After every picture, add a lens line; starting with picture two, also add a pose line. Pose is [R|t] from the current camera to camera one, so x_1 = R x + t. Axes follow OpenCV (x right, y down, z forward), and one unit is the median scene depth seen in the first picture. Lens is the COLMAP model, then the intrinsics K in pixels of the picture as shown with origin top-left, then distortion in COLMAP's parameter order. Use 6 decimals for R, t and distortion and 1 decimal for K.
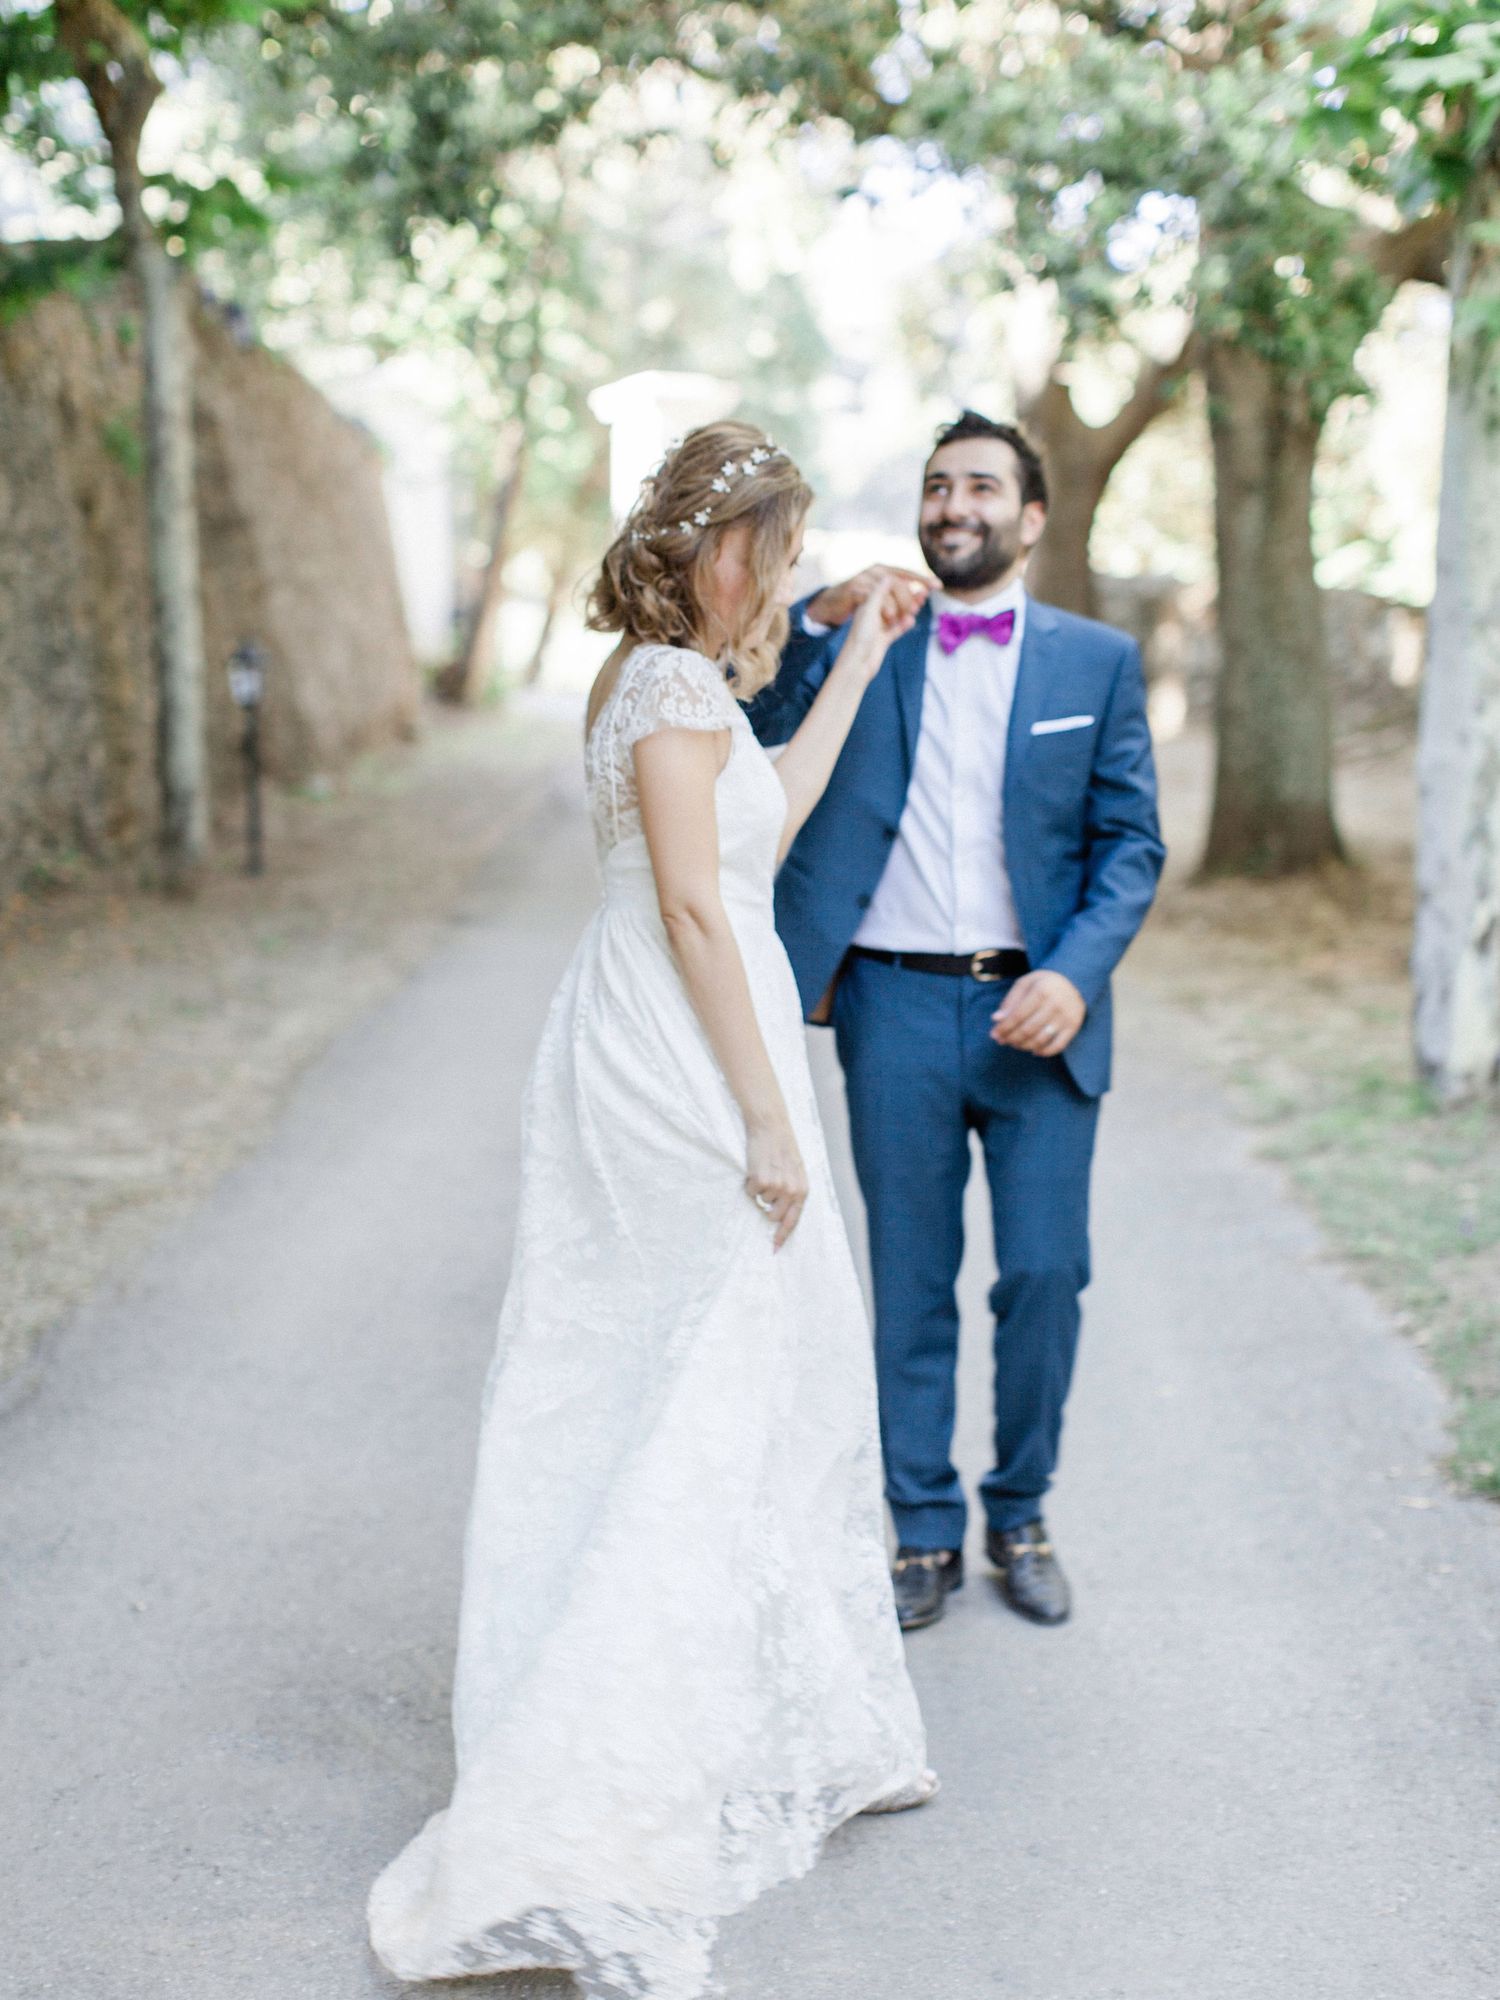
lens RADIAL K [[3179.6, 0, 789.2], [0, 3179.6, 968.5], [0, 0, 1]] dist [0.051234, -0.087669]
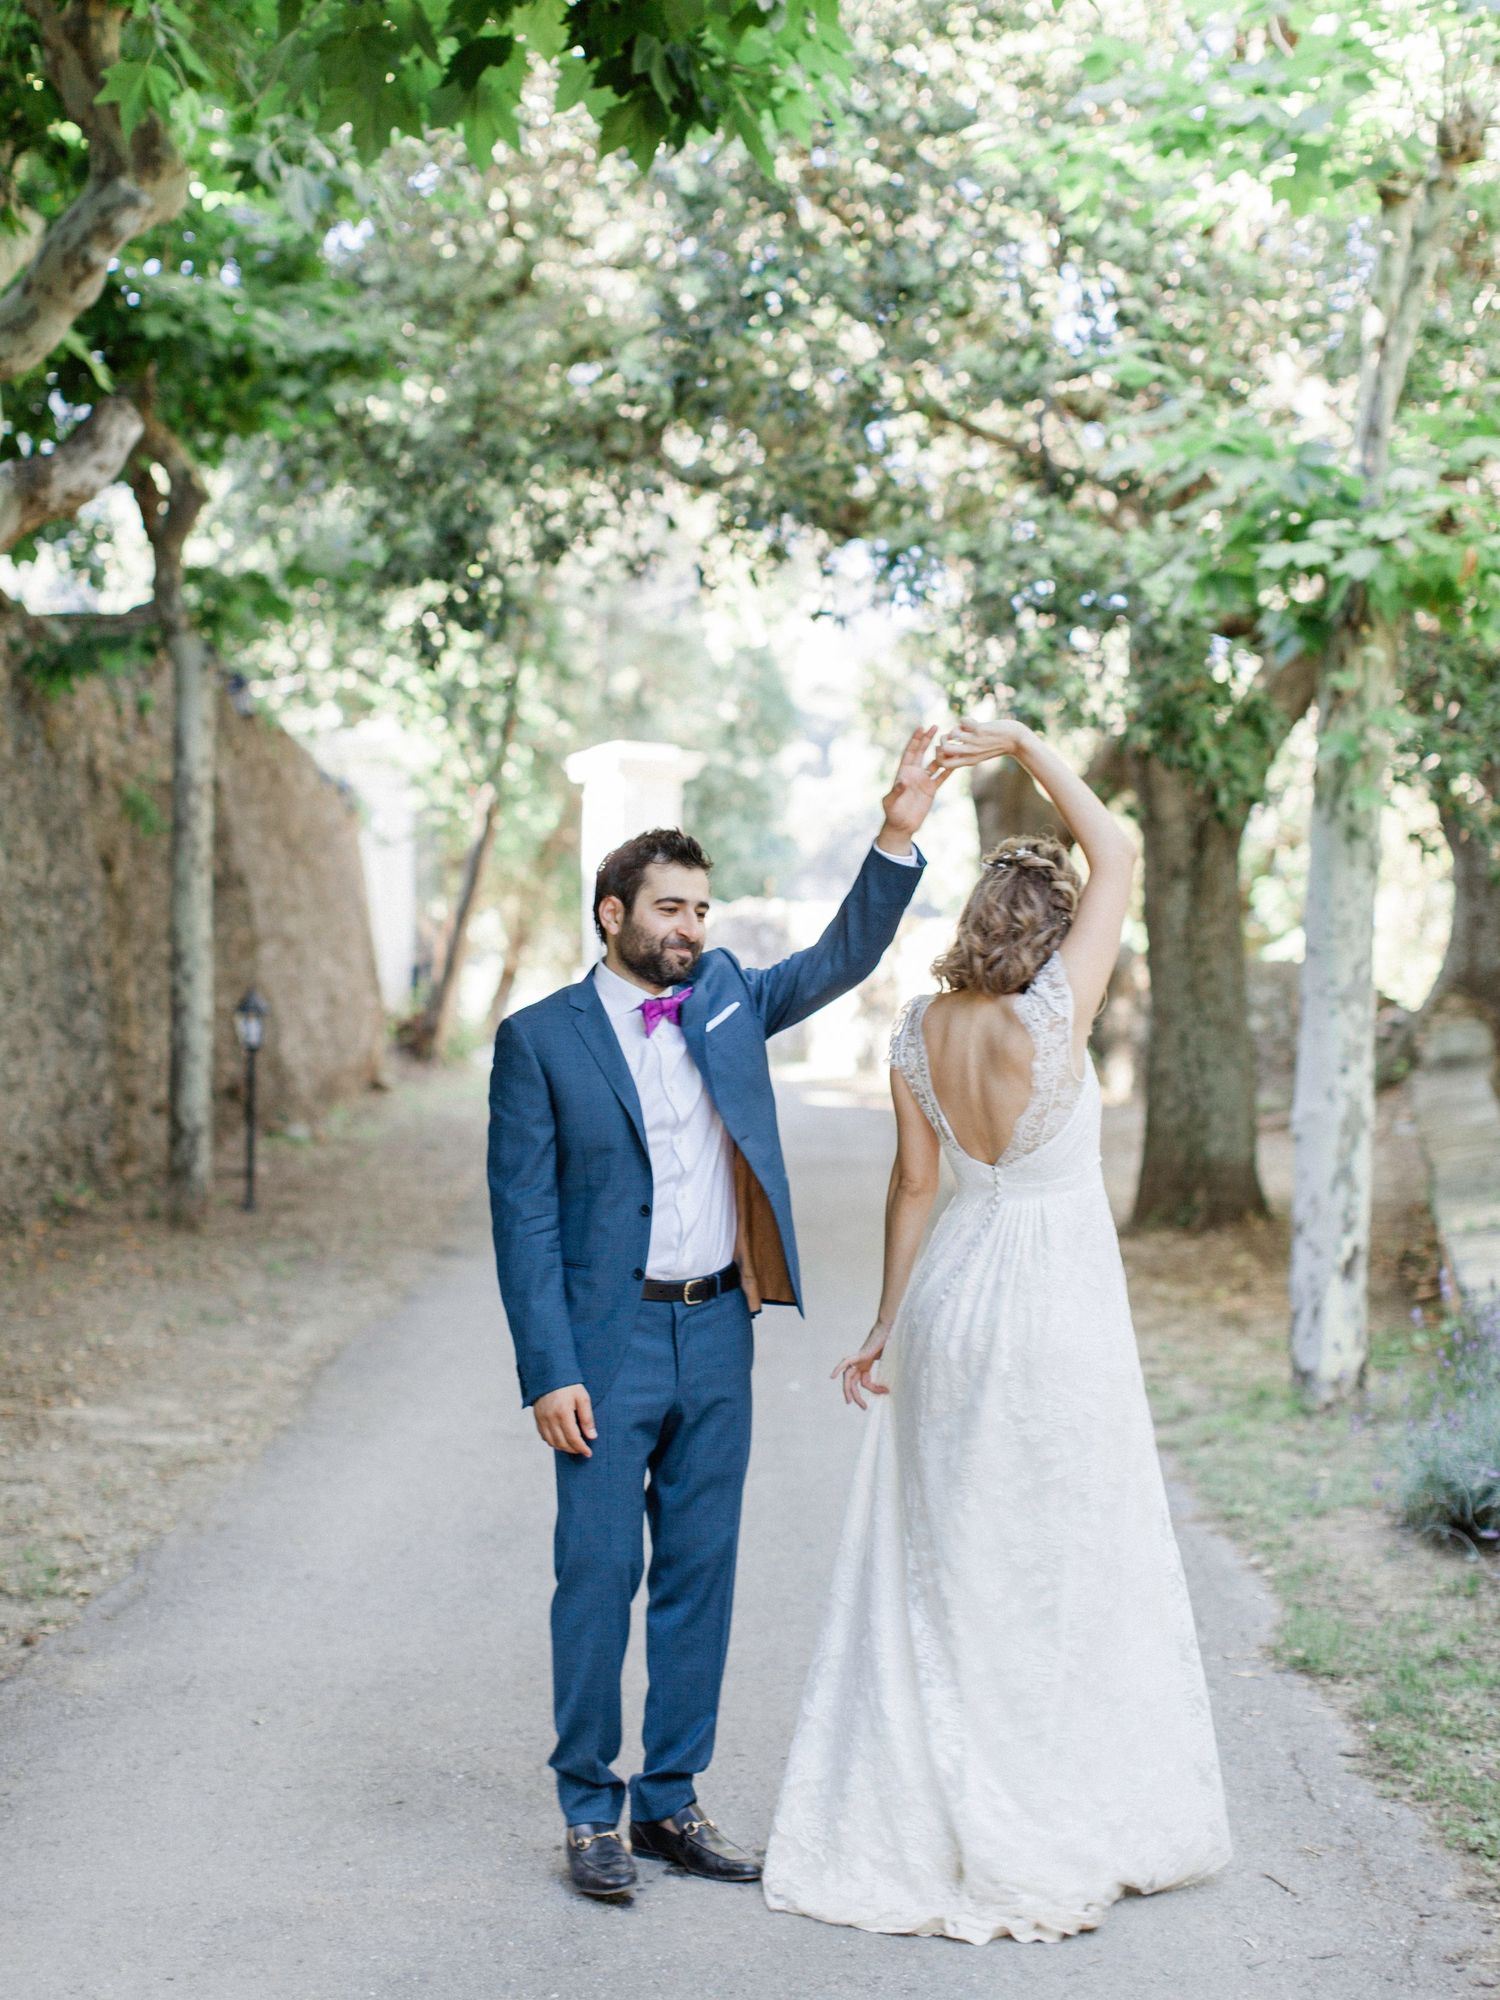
lens RADIAL K [[3333.3, 0, 775.0], [0, 3333.3, 841.5], [0, 0, 1]] dist [0.031972, -0.041327]
pose [[0.999711, 0.022752, 0.007713, -0.003909], [-0.021324, 0.988259, -0.151291, 0.015993], [-0.011064, 0.151083, 0.988459, -0.141749]]
